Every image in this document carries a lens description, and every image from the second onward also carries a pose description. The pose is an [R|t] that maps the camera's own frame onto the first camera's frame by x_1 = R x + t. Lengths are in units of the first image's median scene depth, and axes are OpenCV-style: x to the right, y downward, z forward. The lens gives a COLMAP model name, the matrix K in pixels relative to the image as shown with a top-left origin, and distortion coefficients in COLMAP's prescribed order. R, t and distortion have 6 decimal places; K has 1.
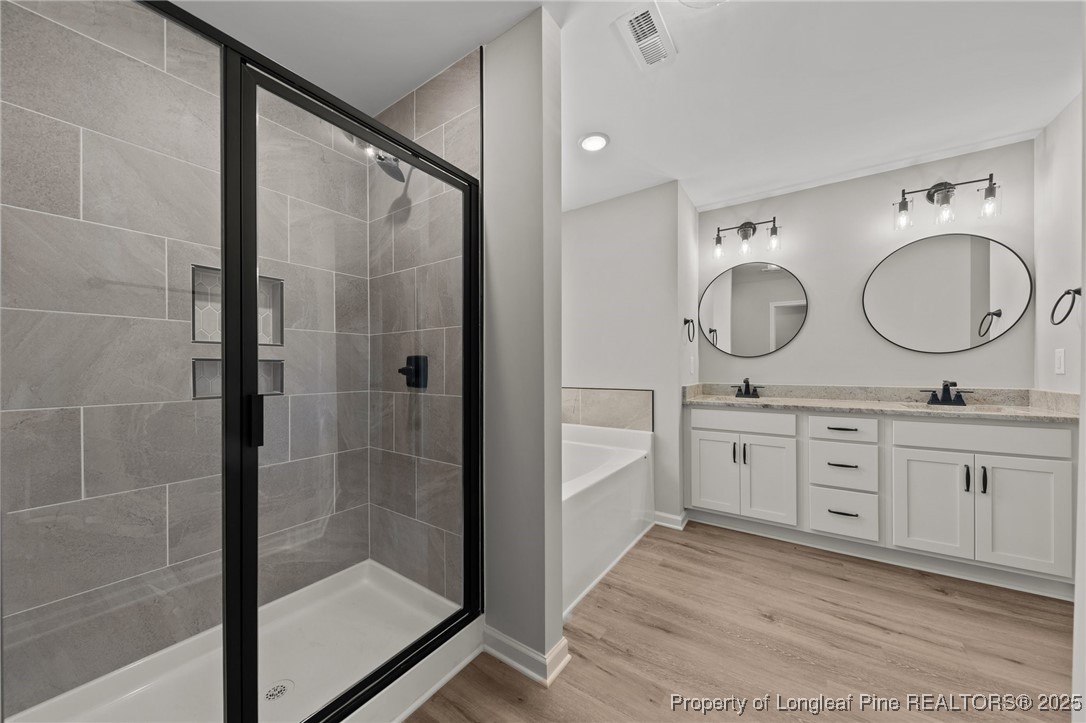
lens RADIAL K [[379.2, 0, 541.4], [0, 379.2, 365.4], [0, 0, 1]] dist [-0.001988, -0.000598]
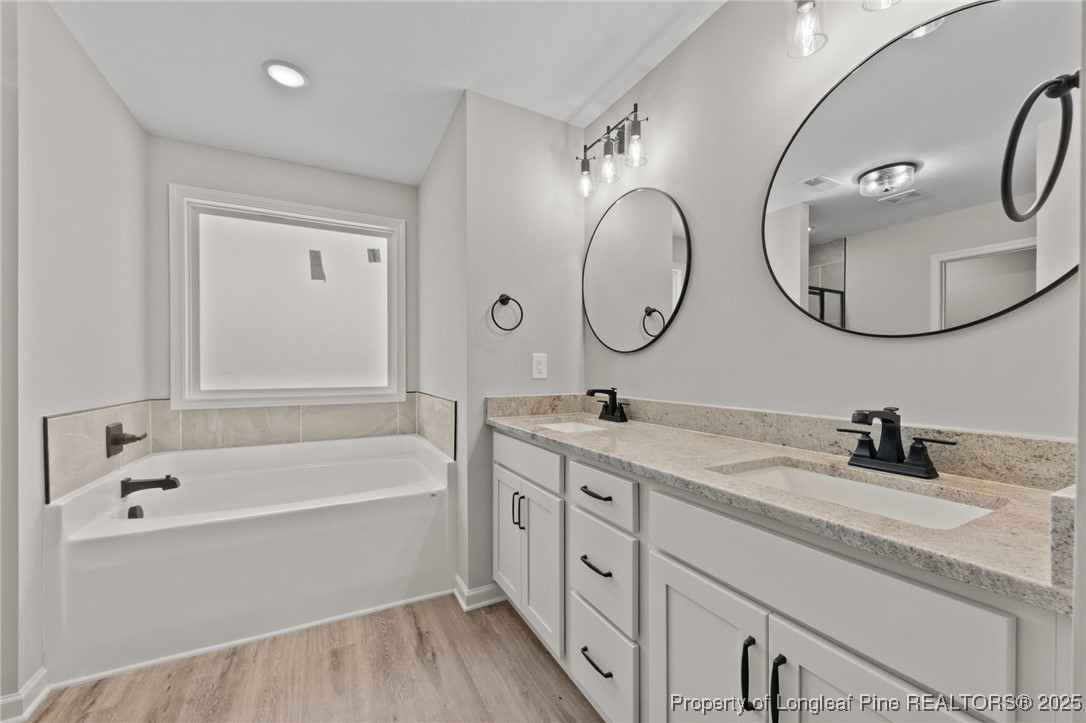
lens RADIAL K [[428.5, 0, 545.5], [0, 428.5, 365.3], [0, 0, 1]] dist [0.000333, -0.001385]
pose [[0.887344, 0.003897, -0.461091, 0.971196], [-0.002922, 0.999992, 0.002830, -0.003657], [0.461098, -0.001164, 0.887348, 0.453044]]
